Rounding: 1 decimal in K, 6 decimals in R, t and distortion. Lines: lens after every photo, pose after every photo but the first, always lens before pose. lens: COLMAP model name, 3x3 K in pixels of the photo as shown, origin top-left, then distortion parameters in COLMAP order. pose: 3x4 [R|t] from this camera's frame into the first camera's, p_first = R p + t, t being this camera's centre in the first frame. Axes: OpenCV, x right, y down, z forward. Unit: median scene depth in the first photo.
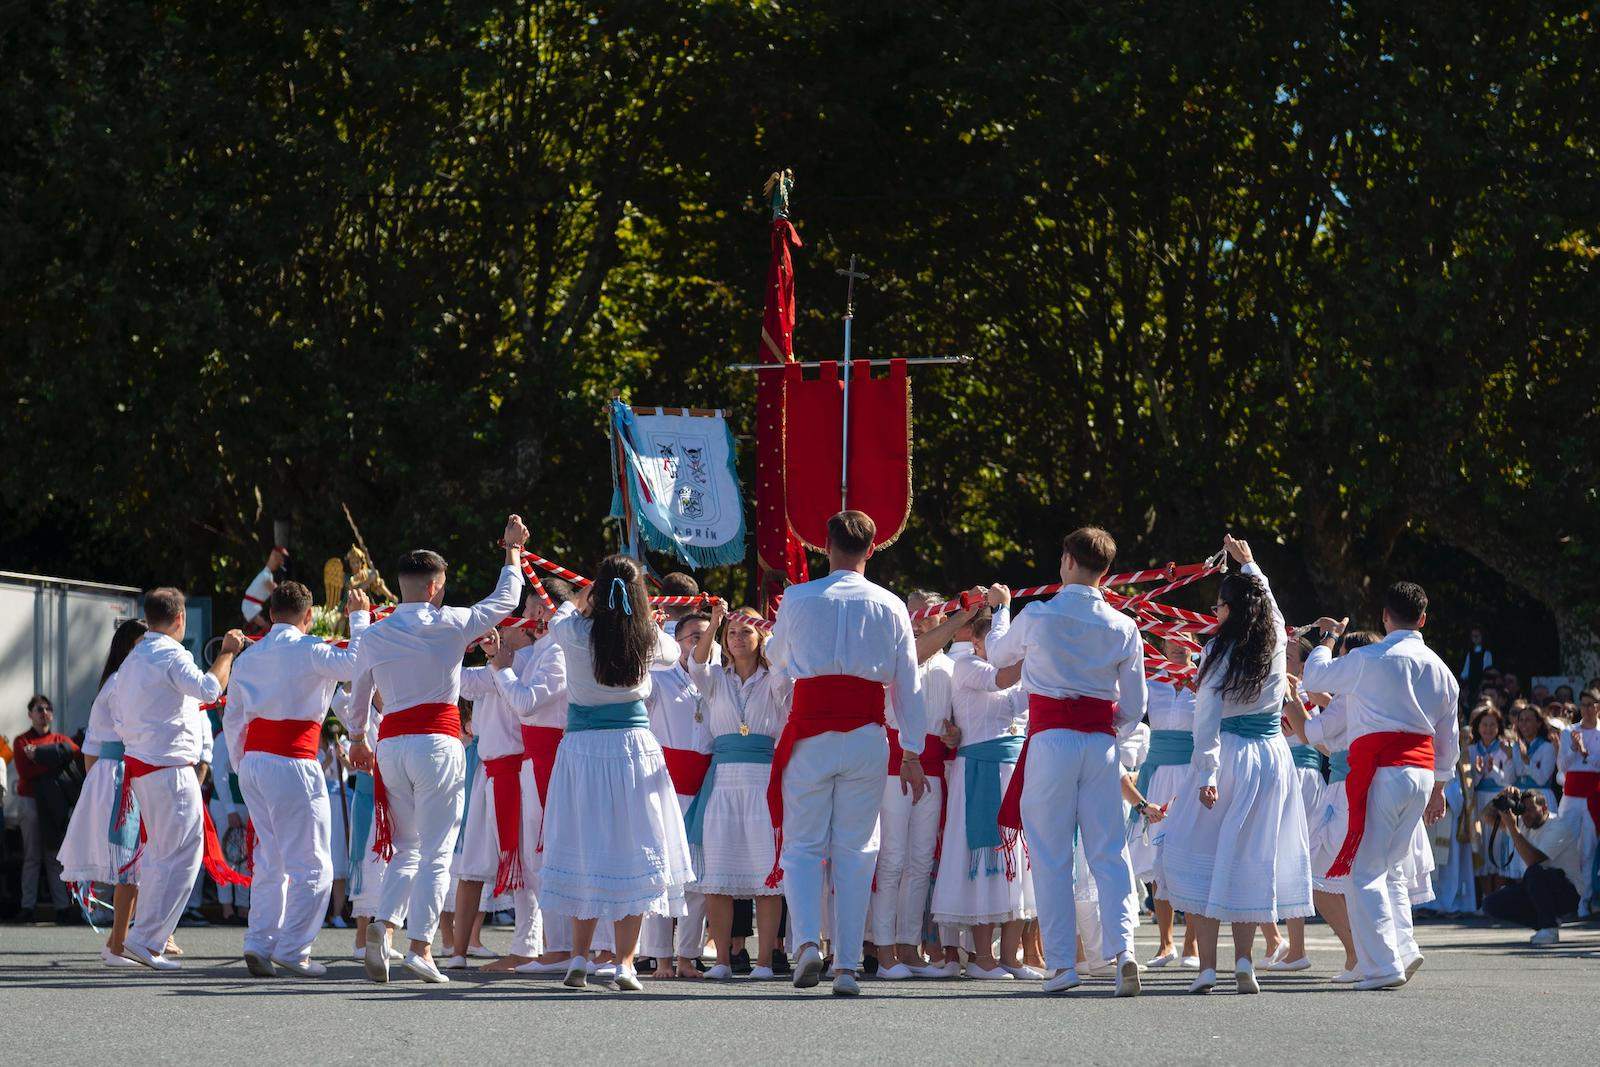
lens RADIAL K [[3223.9, 0, 800.0], [0, 3223.9, 533.5], [0, 0, 1]] dist [0.047378, -0.658185]
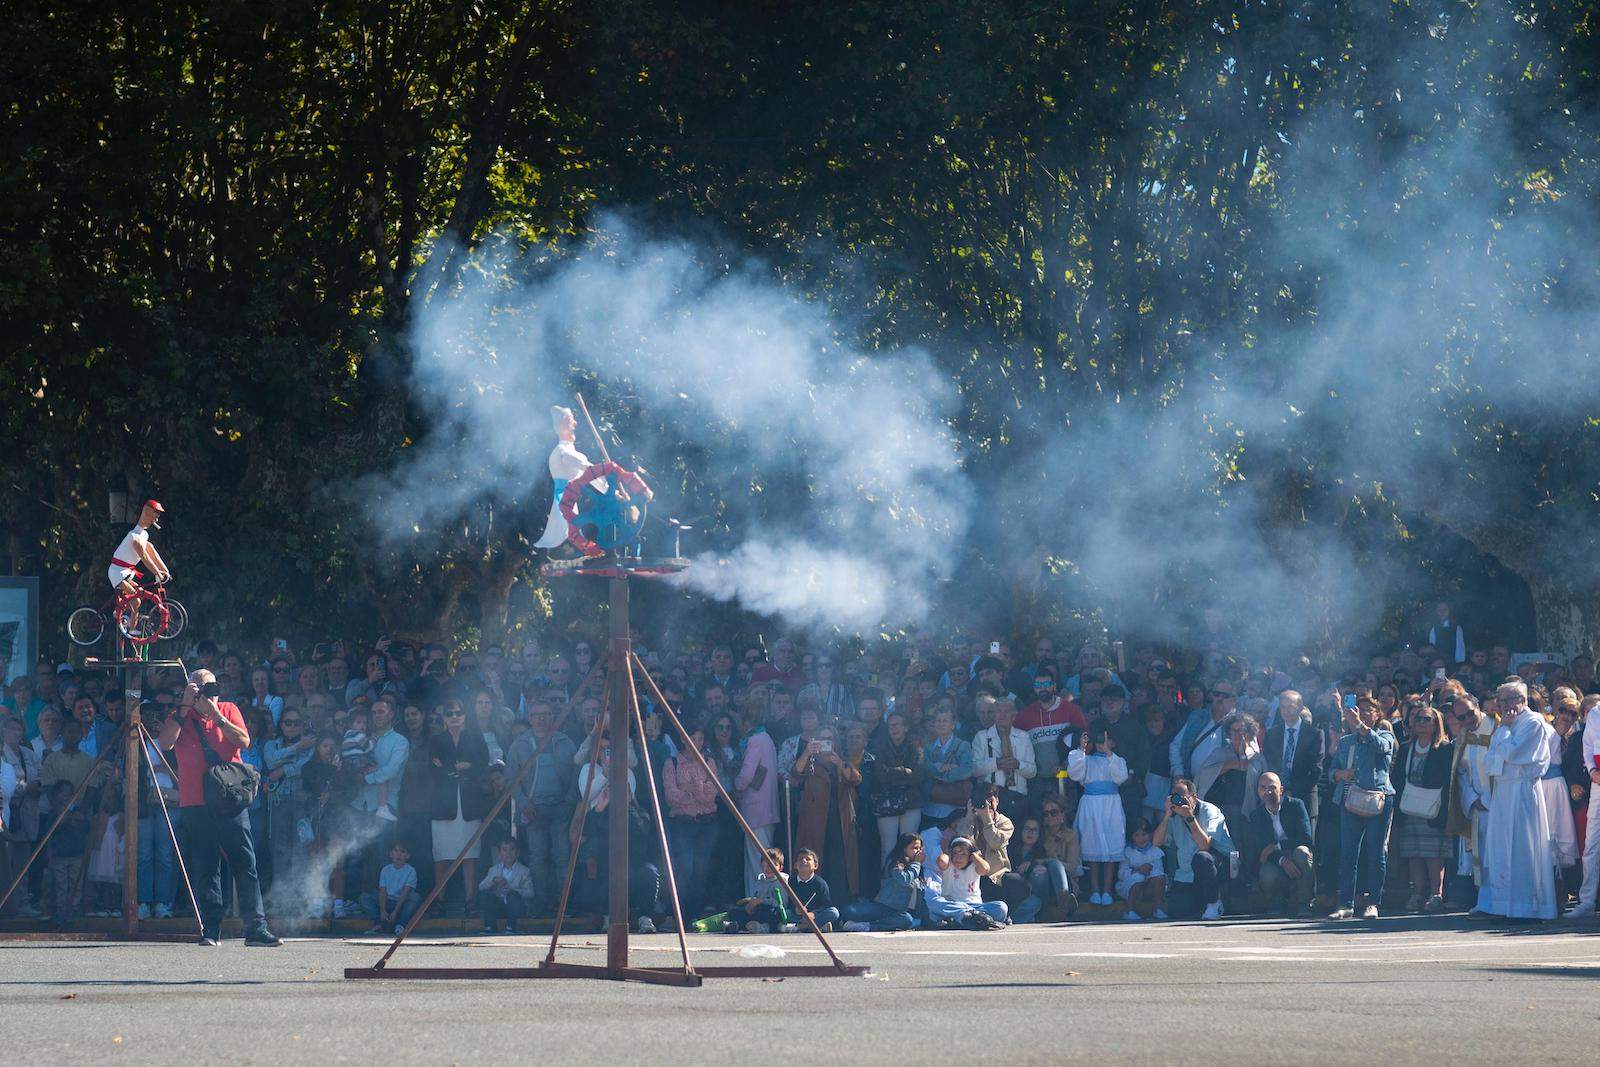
lens RADIAL K [[2714.9, 0, 803.2], [0, 2714.9, 563.8], [0, 0, 1]] dist [-0.002220, 0.070262]
pose [[0.999527, -0.002416, 0.030650, 0.008600], [0.002919, 0.999862, -0.016354, 0.028744], [-0.030606, 0.016435, 0.999396, 0.232424]]
